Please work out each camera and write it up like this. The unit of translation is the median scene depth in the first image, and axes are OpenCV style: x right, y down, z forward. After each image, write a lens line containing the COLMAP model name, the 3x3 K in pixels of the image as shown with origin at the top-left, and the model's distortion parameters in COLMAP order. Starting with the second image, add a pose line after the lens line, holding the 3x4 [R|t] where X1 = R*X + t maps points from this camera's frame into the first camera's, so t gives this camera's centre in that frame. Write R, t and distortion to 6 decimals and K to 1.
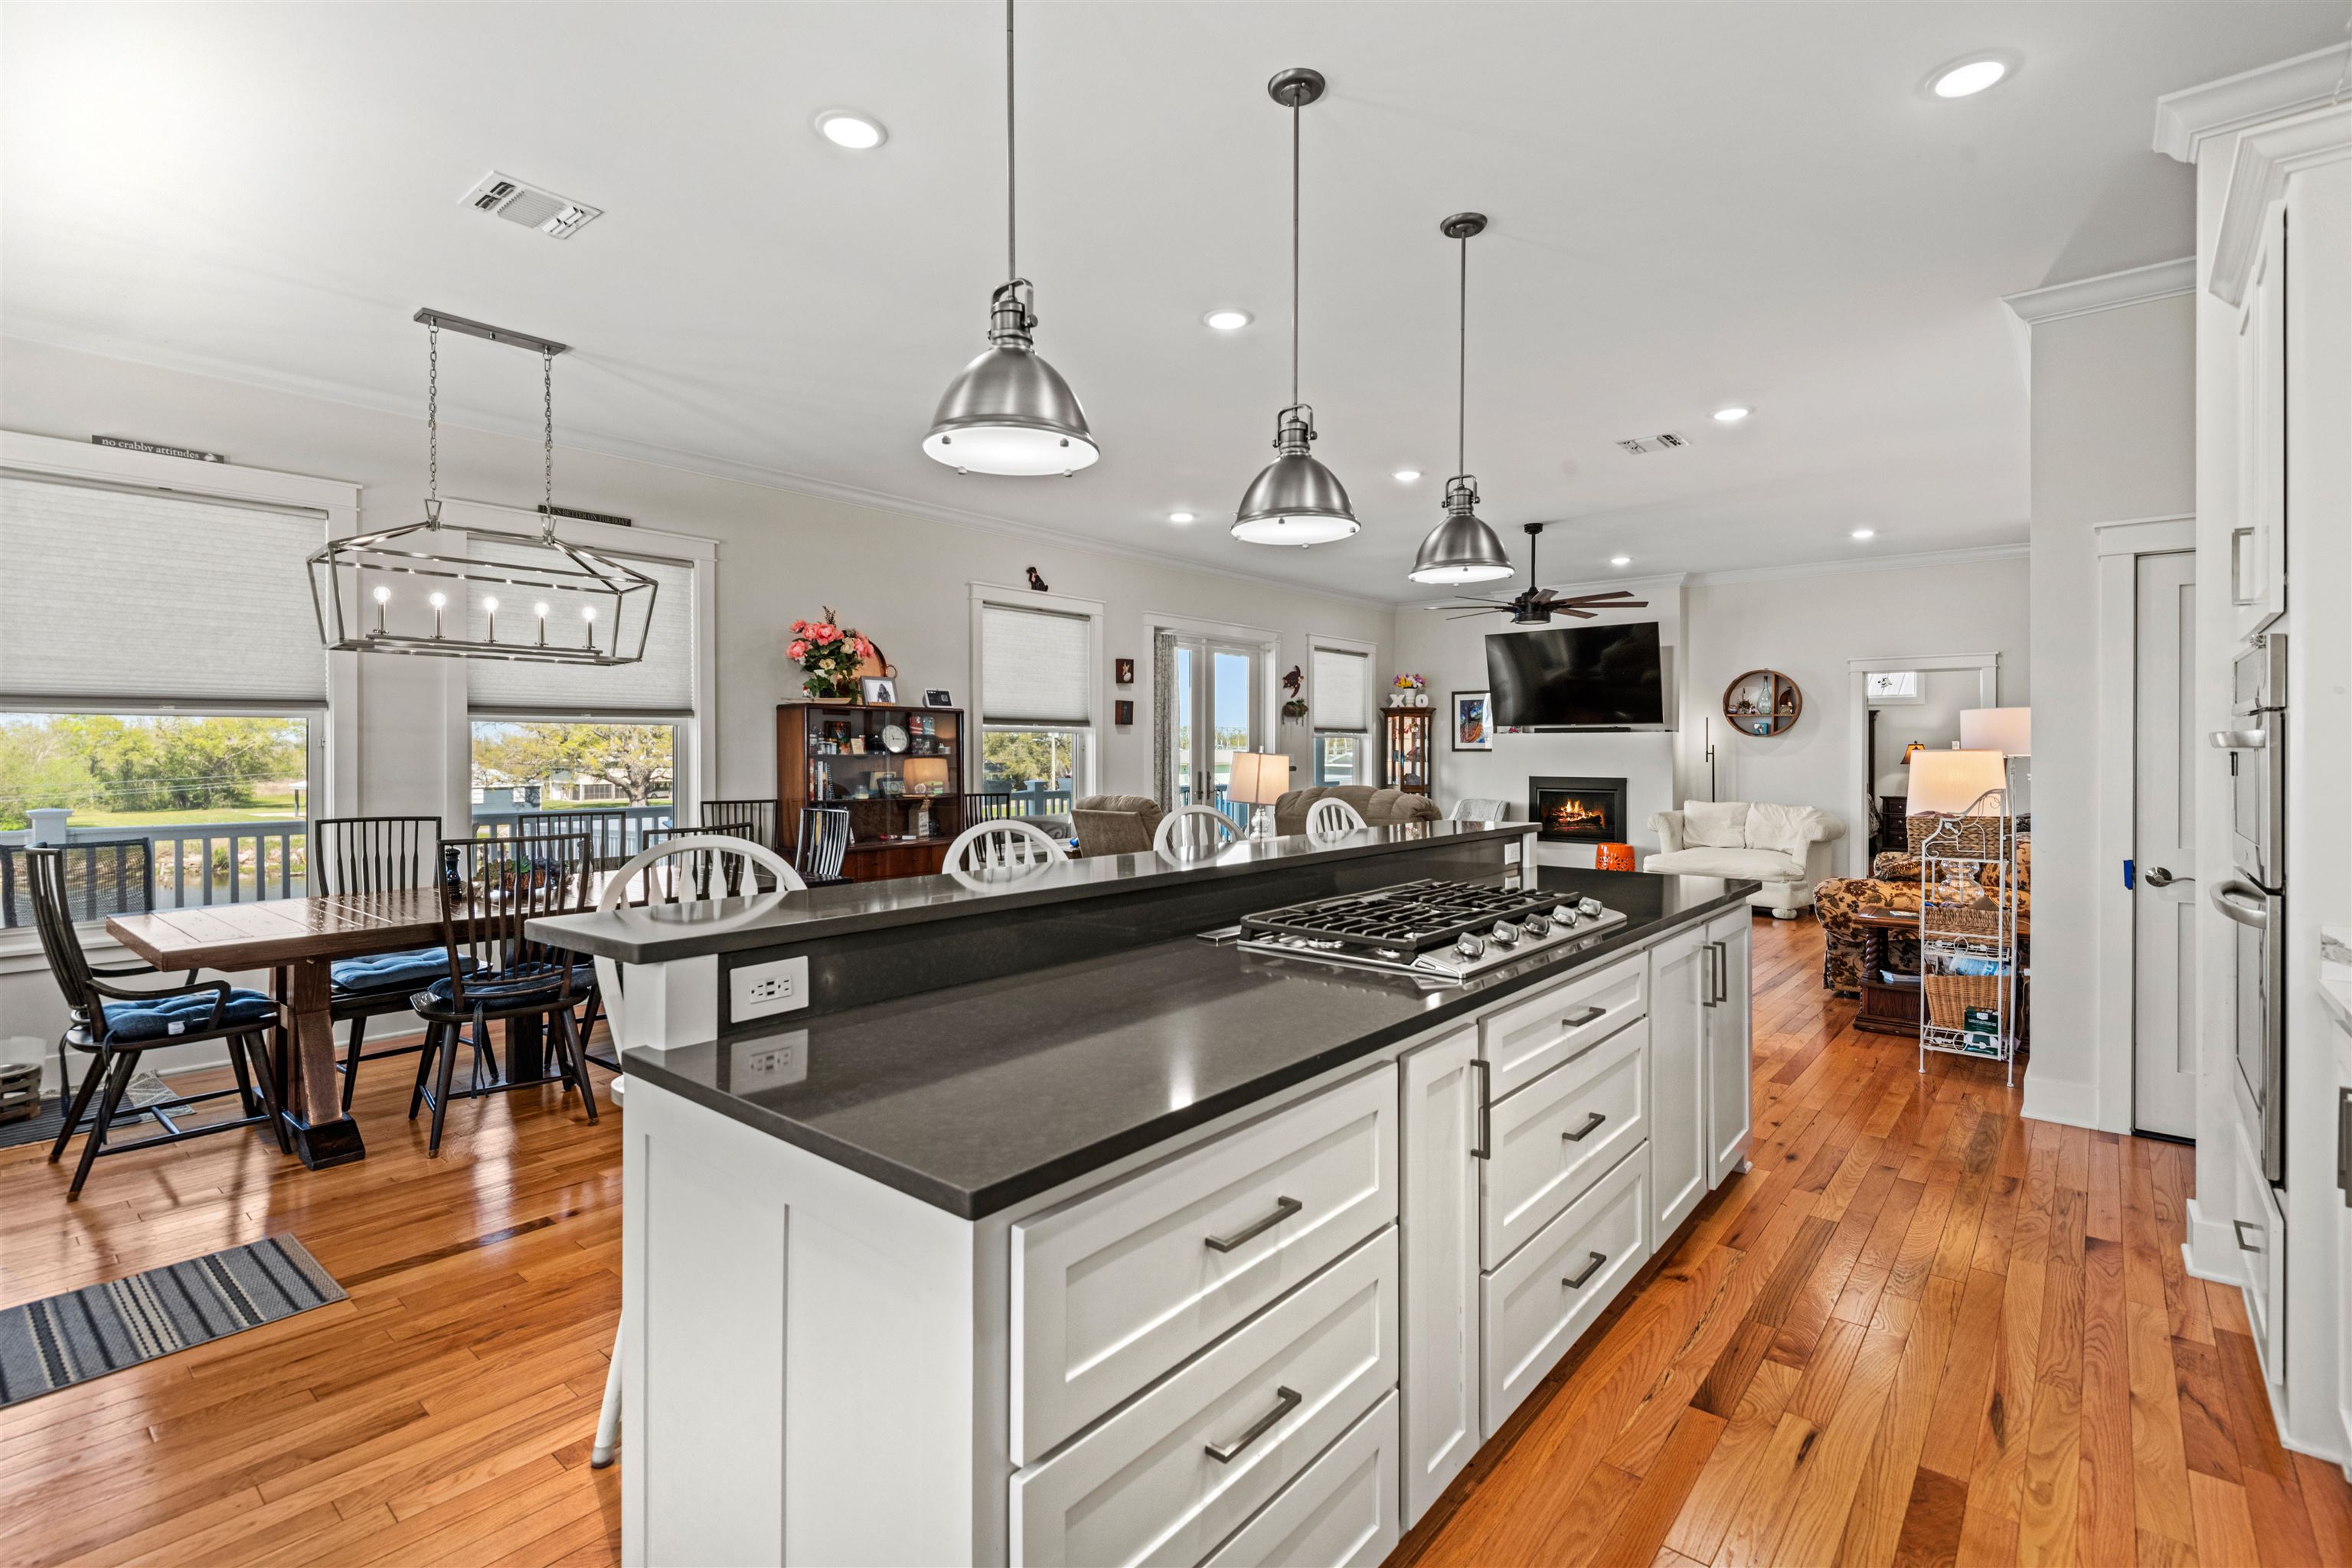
lens RADIAL K [[1083.8, 0, 1177.4], [0, 1083.8, 751.8], [0, 0, 1]] dist [0.017981, -0.006694]
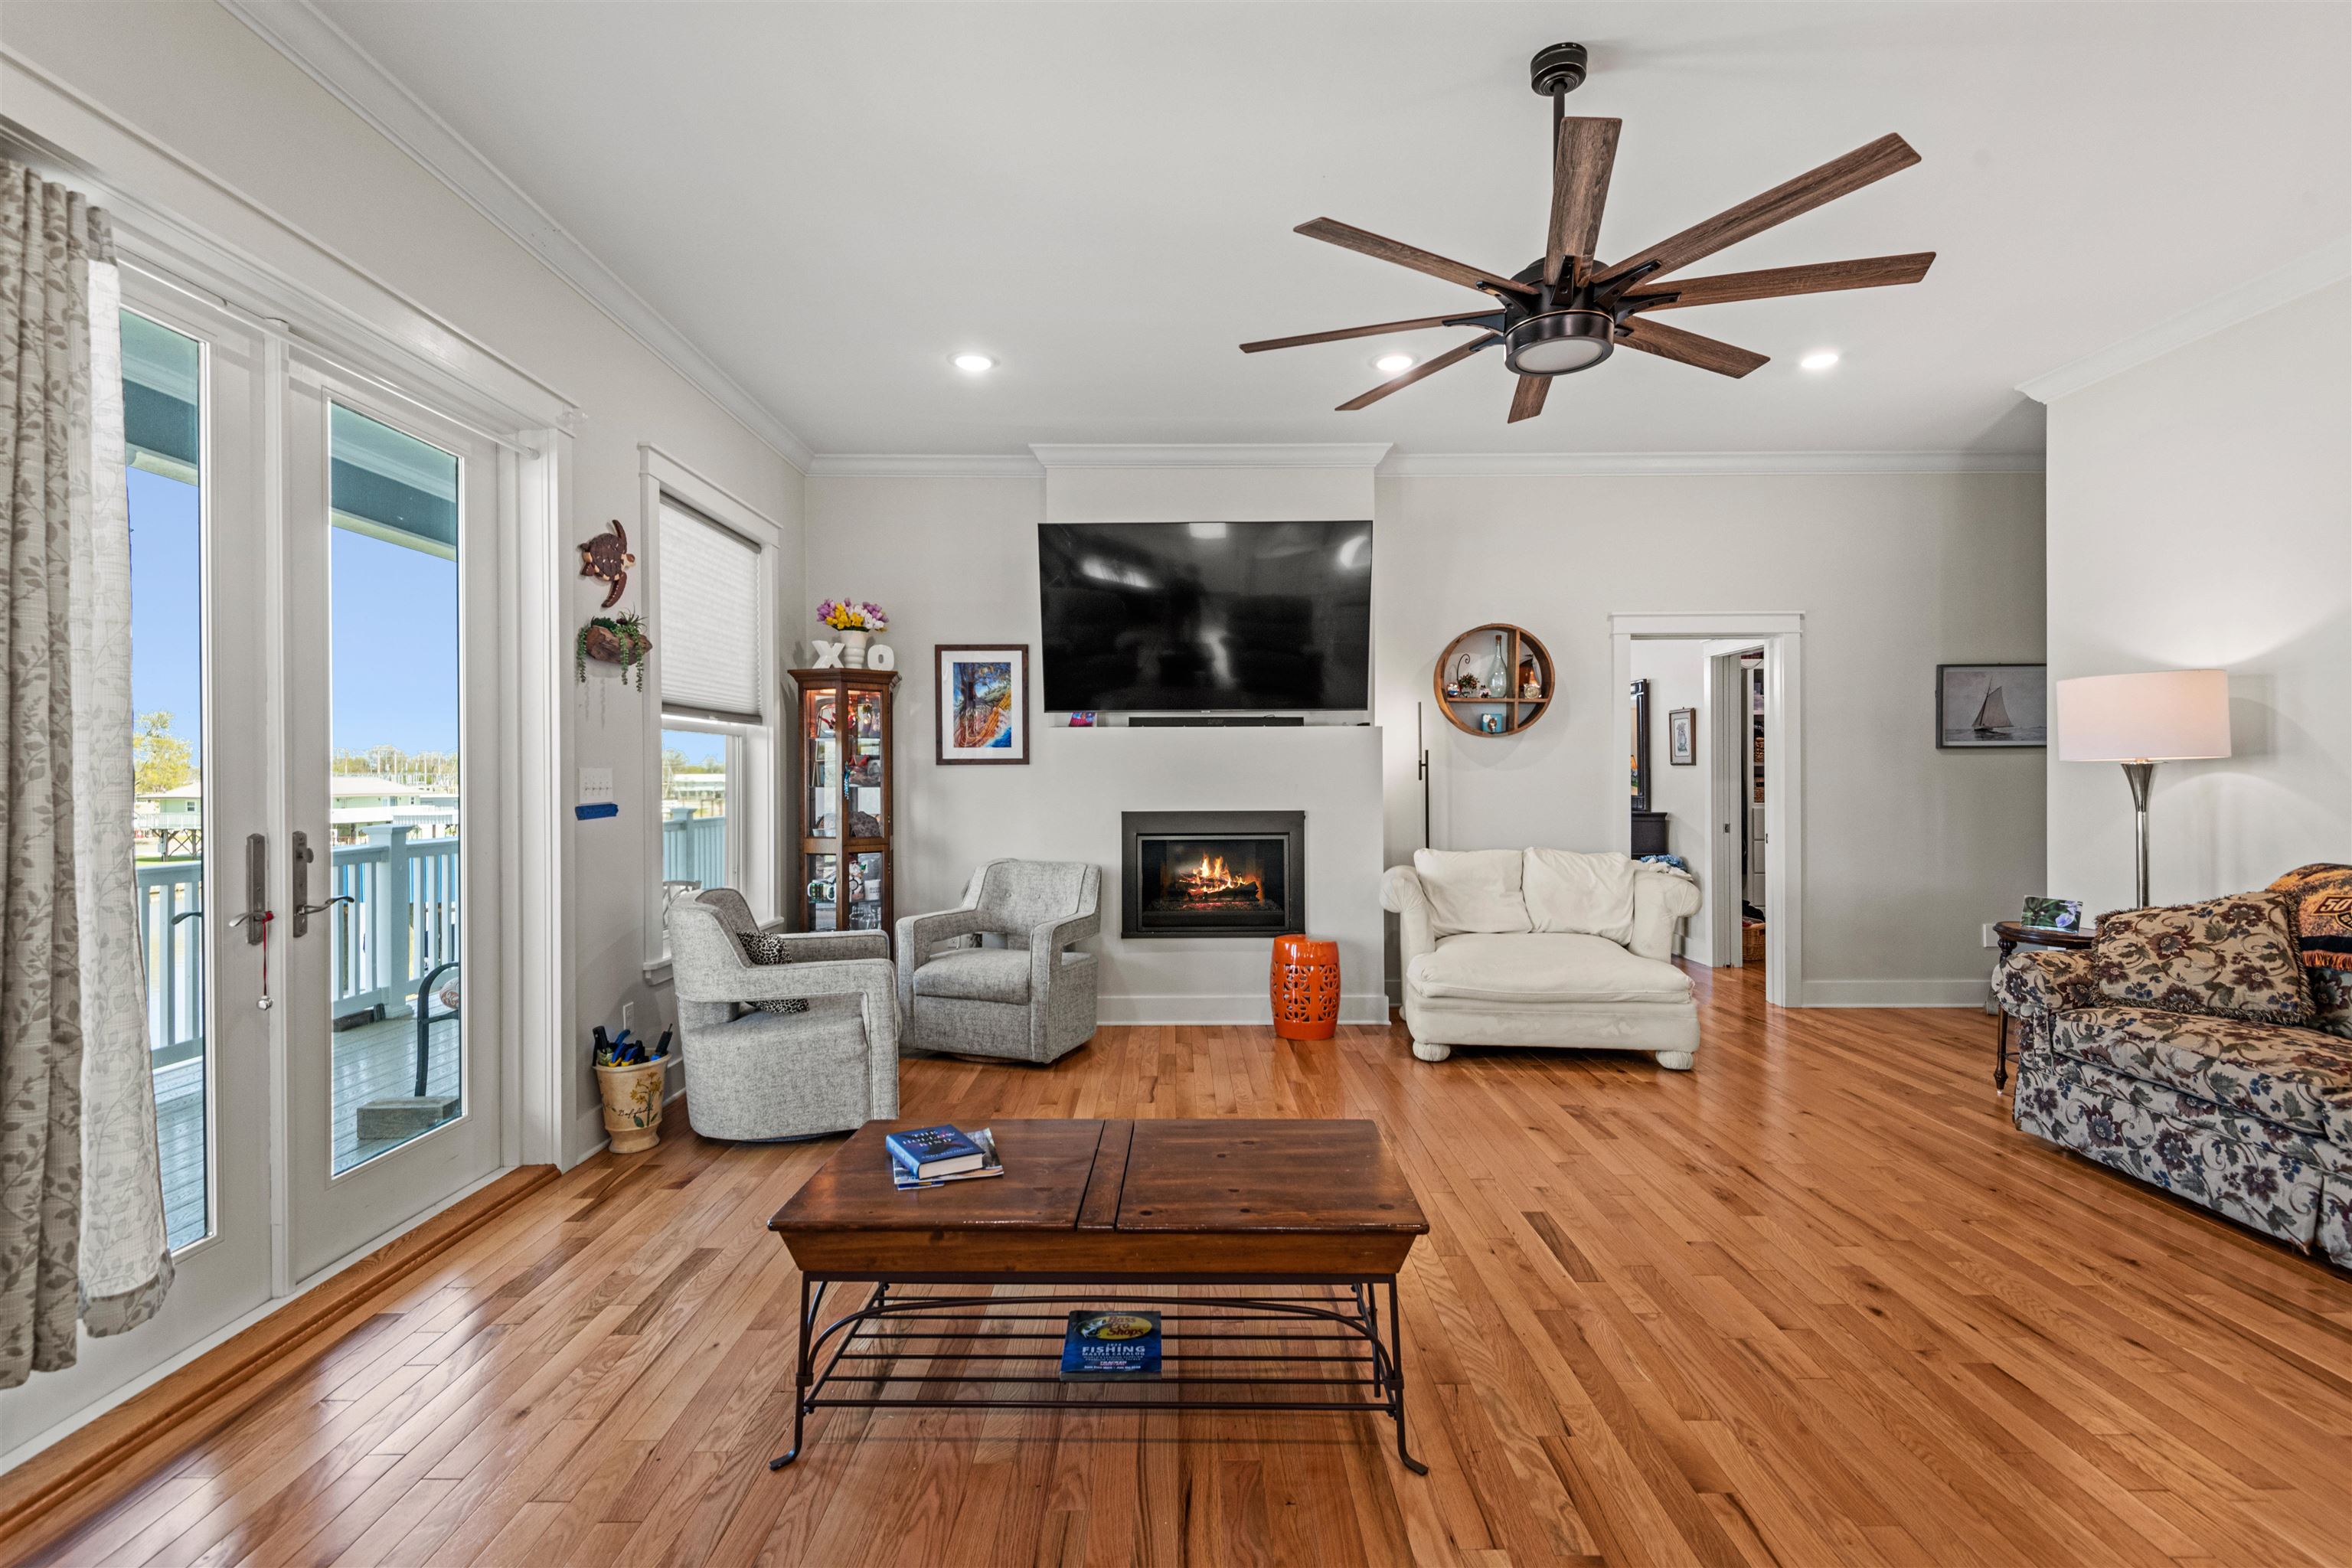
lens RADIAL K [[1080.8, 0, 1171.3], [0, 1080.8, 781.0], [0, 0, 1]] dist [0.018756, -0.024590]
pose [[0.768642, -0.010230, 0.639597, 0.021933], [0.007793, 0.999948, 0.006628, 0.005280], [-0.639631, -0.000110, 0.768682, 0.626644]]
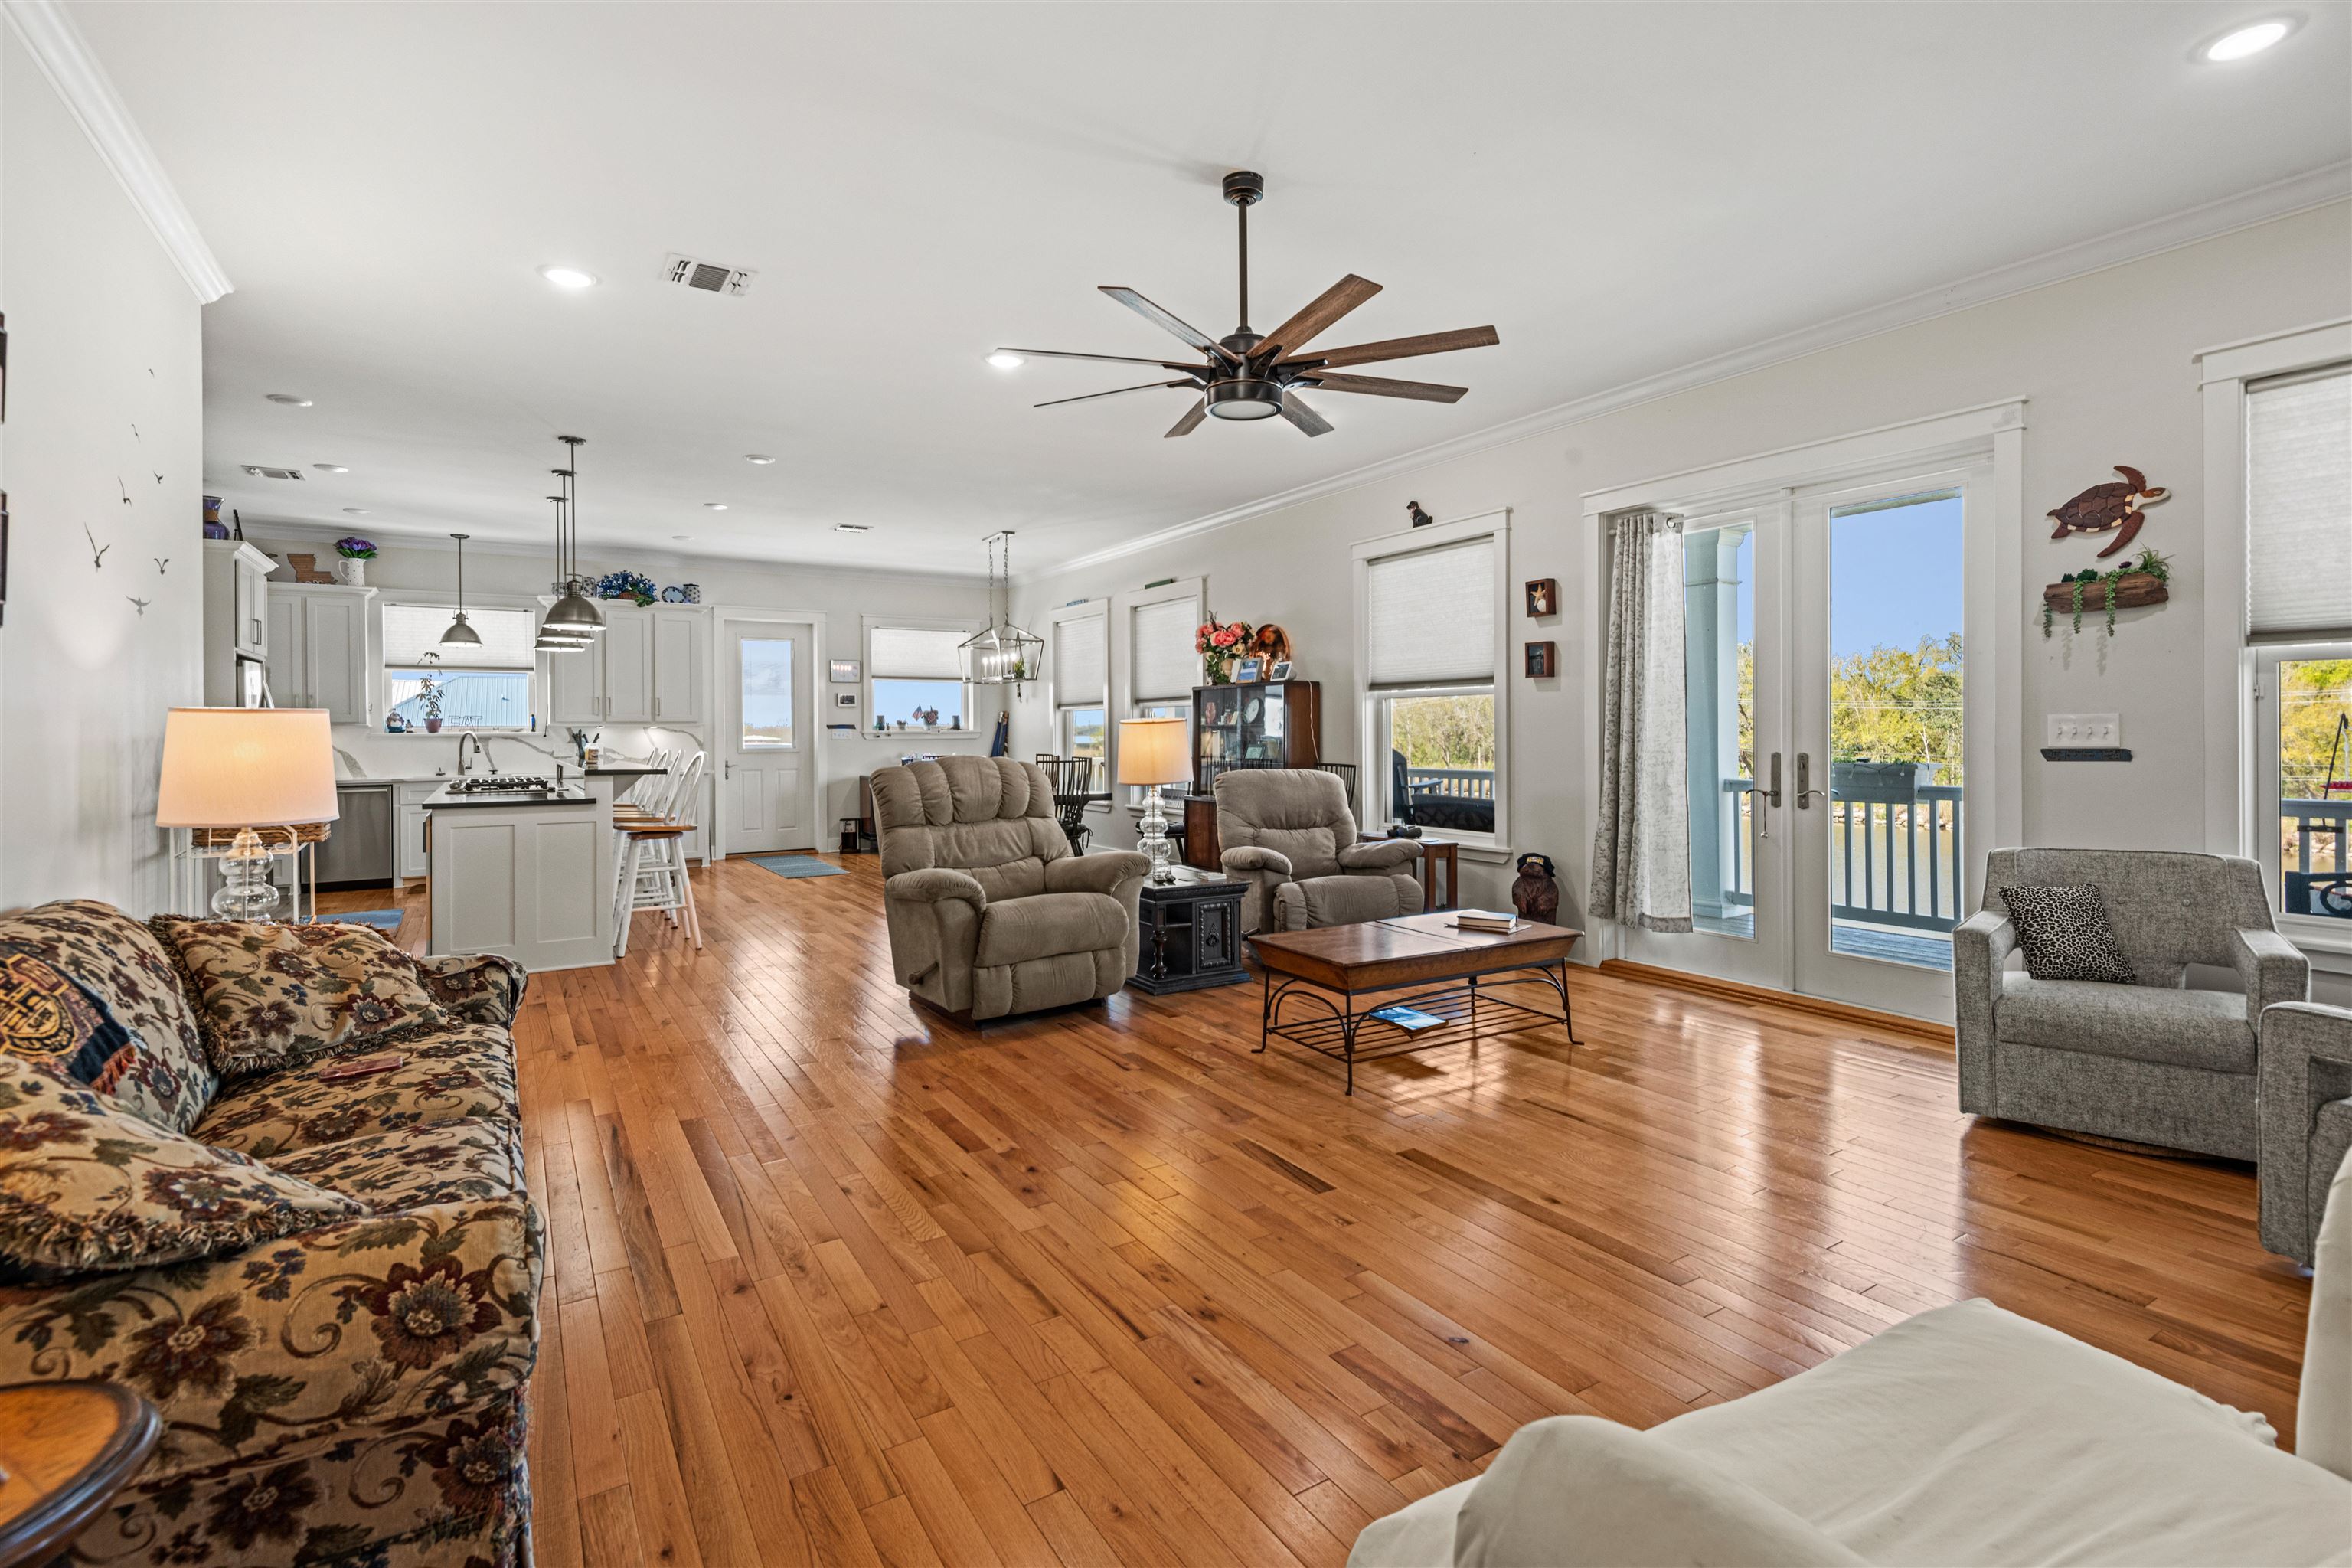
lens RADIAL K [[1083.8, 0, 1177.4], [0, 1083.8, 751.8], [0, 0, 1]] dist [0.017981, -0.006694]
pose [[-0.317382, 0.020037, -0.948086, 0.567831], [0.003957, 0.999796, 0.019805, 0.006366], [0.948290, 0.002535, -0.317396, 0.845356]]
